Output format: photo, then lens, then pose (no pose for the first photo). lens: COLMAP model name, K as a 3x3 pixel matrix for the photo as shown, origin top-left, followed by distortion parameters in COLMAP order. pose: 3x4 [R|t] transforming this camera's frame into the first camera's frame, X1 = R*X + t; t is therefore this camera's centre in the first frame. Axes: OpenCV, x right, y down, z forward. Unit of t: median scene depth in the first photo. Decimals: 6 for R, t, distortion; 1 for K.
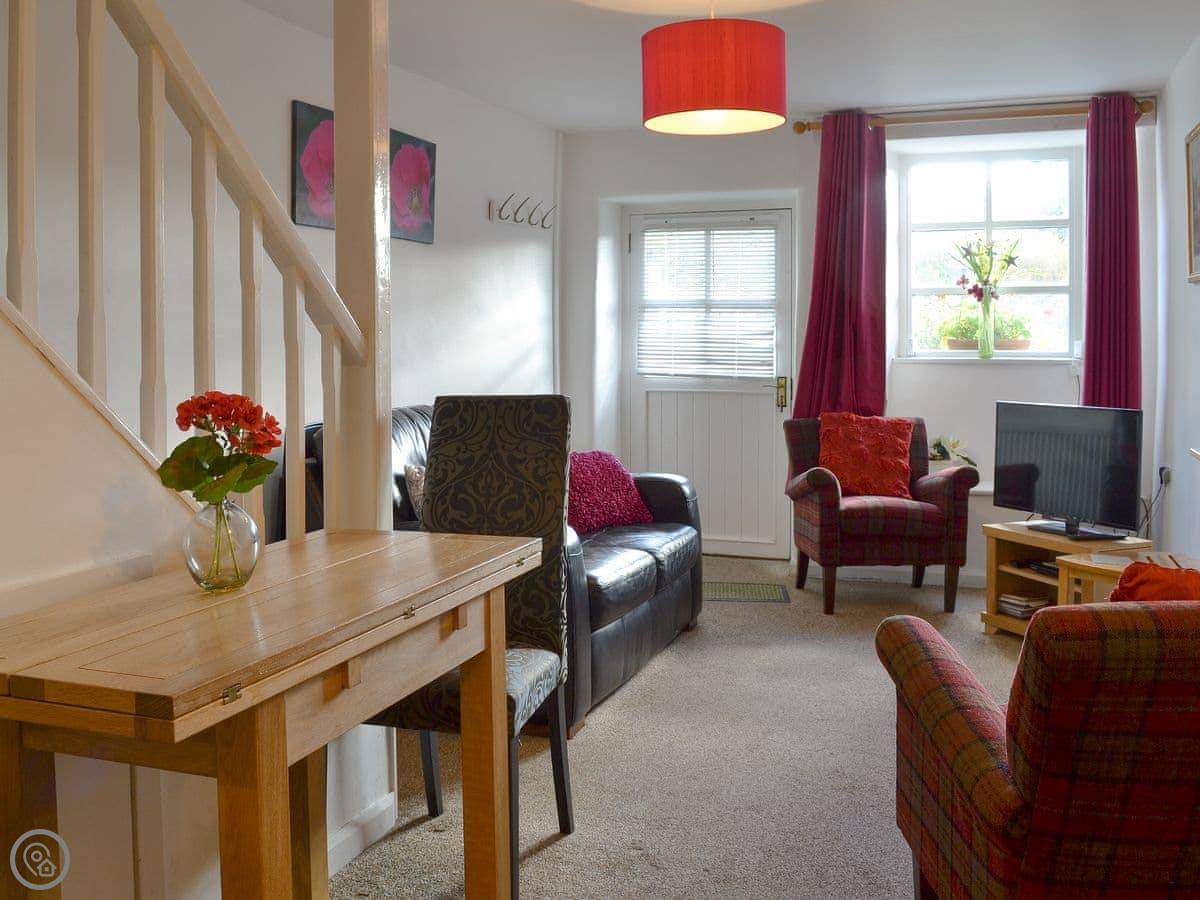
lens RADIAL K [[1161.0, 0, 597.7], [0, 1161.0, 421.6], [0, 0, 1]] dist [-0.063532, 0.001830]
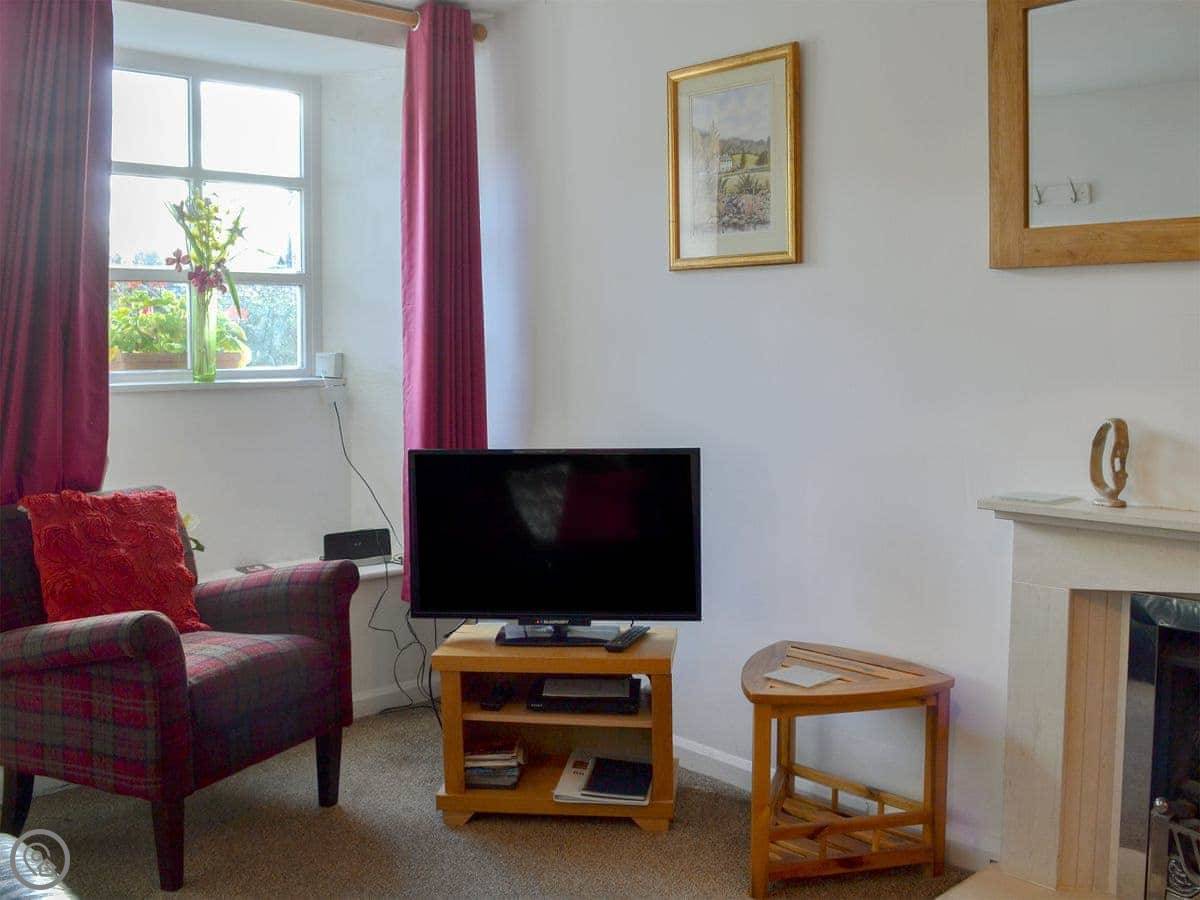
lens RADIAL K [[1161.0, 0, 597.7], [0, 1161.0, 421.6], [0, 0, 1]] dist [-0.063532, 0.001830]
pose [[0.481320, -0.059519, 0.874522, -0.136767], [0.078142, 0.996633, 0.024821, -0.036930], [-0.873055, 0.056390, 0.484351, 0.580657]]
